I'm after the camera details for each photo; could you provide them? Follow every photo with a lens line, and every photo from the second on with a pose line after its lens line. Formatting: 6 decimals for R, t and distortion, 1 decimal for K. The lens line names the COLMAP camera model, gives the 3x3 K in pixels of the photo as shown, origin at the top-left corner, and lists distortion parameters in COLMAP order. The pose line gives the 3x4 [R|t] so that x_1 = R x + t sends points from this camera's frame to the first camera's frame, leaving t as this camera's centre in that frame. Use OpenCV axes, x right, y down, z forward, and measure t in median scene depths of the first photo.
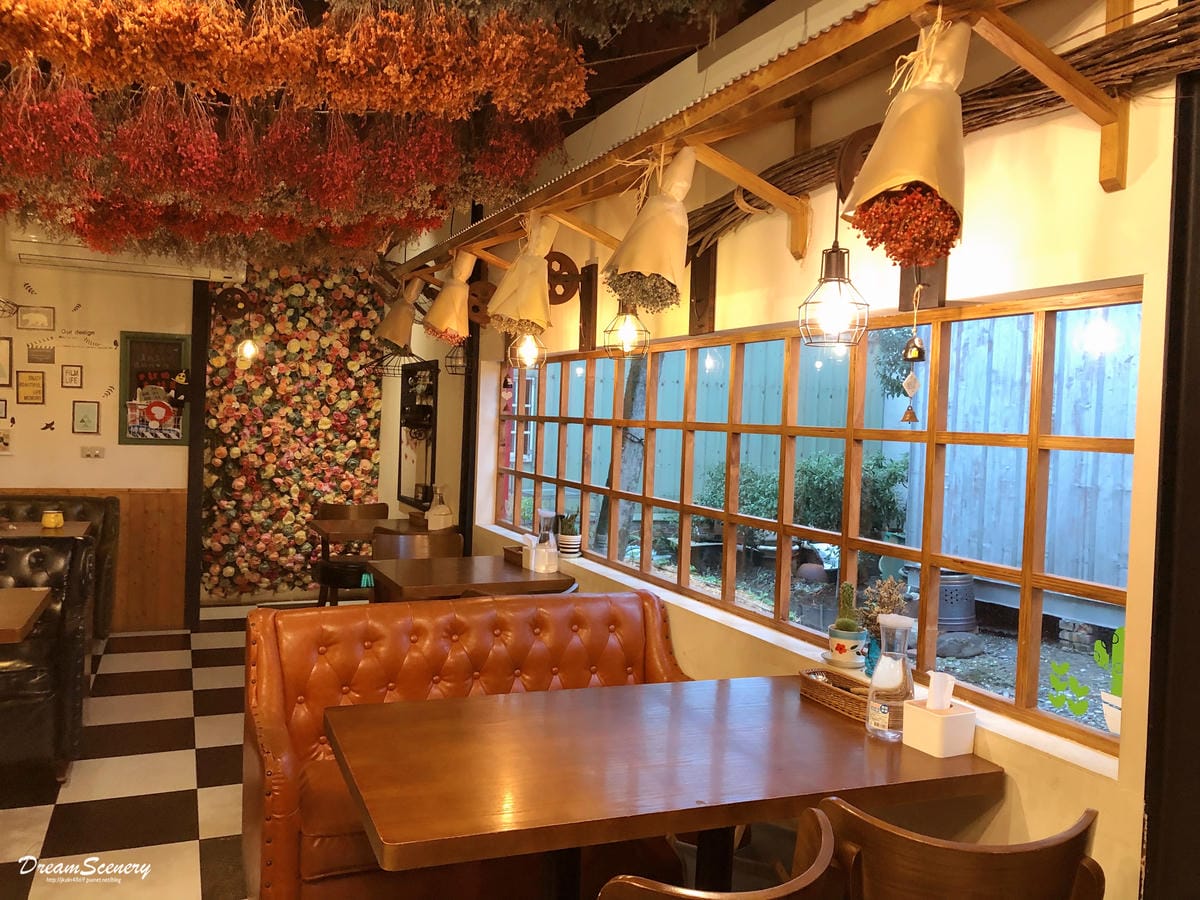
lens RADIAL K [[976.1, 0, 593.0], [0, 976.1, 438.9], [0, 0, 1]] dist [0.038827, -0.042571]
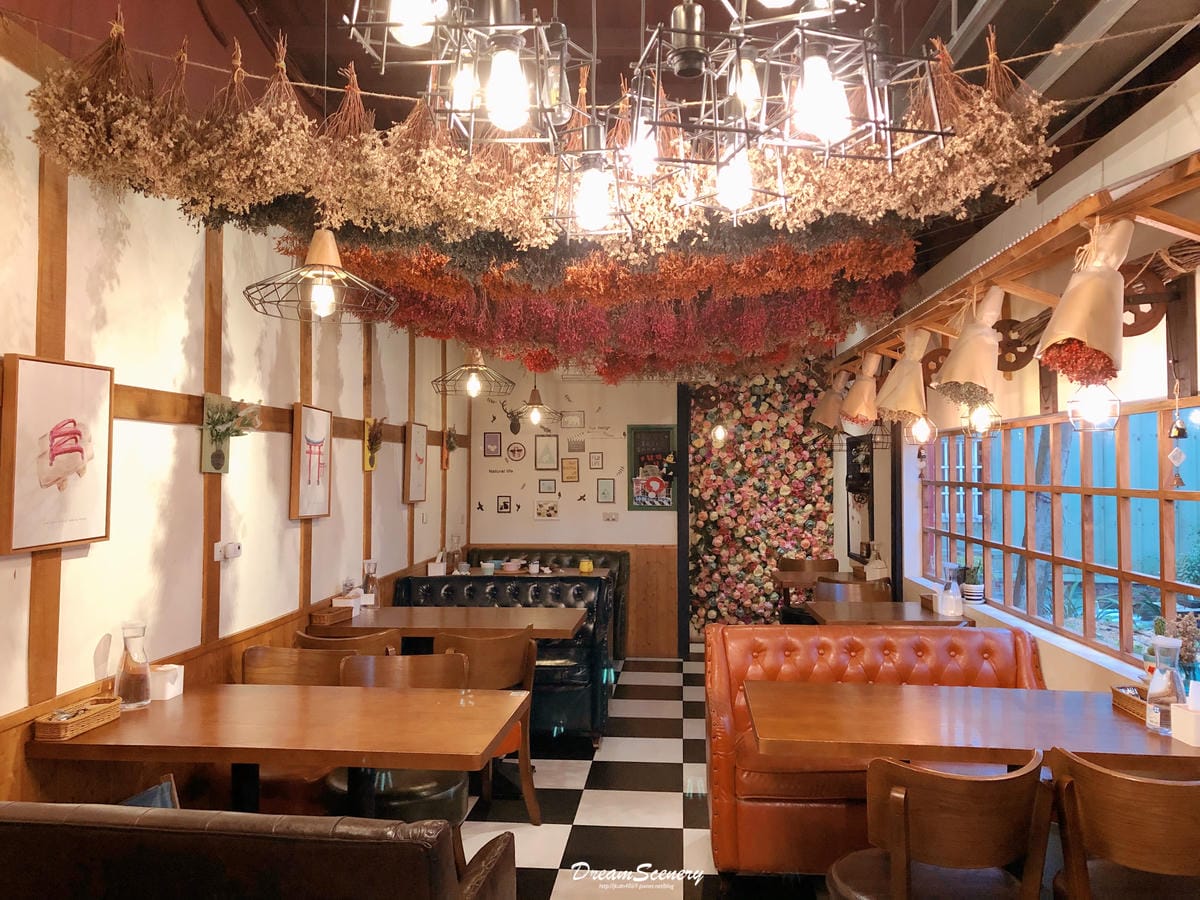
lens RADIAL K [[976.1, 0, 593.0], [0, 976.1, 438.9], [0, 0, 1]] dist [0.038827, -0.042571]
pose [[0.881686, -0.048049, -0.469383, 0.164742], [0.018029, 0.997506, -0.068244, -0.003293], [0.471491, 0.051707, 0.880353, -0.313257]]
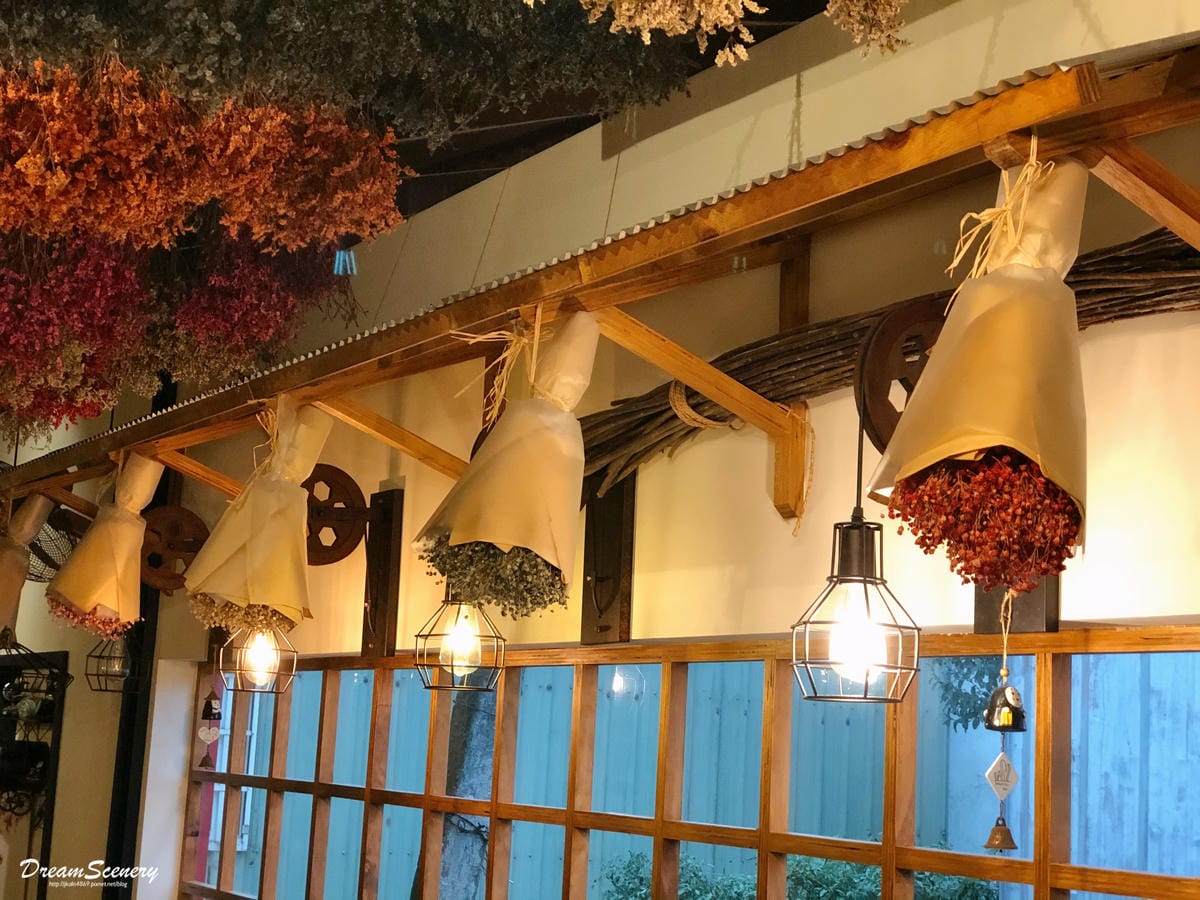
lens RADIAL K [[1946.1, 0, 584.1], [0, 1946.1, 448.6], [0, 0, 1]] dist [0.067403, 0.069802]
pose [[0.994238, 0.031367, 0.102505, -0.007747], [-0.013456, 0.985188, -0.170950, -0.029534], [-0.106349, 0.168586, 0.979933, -0.023980]]
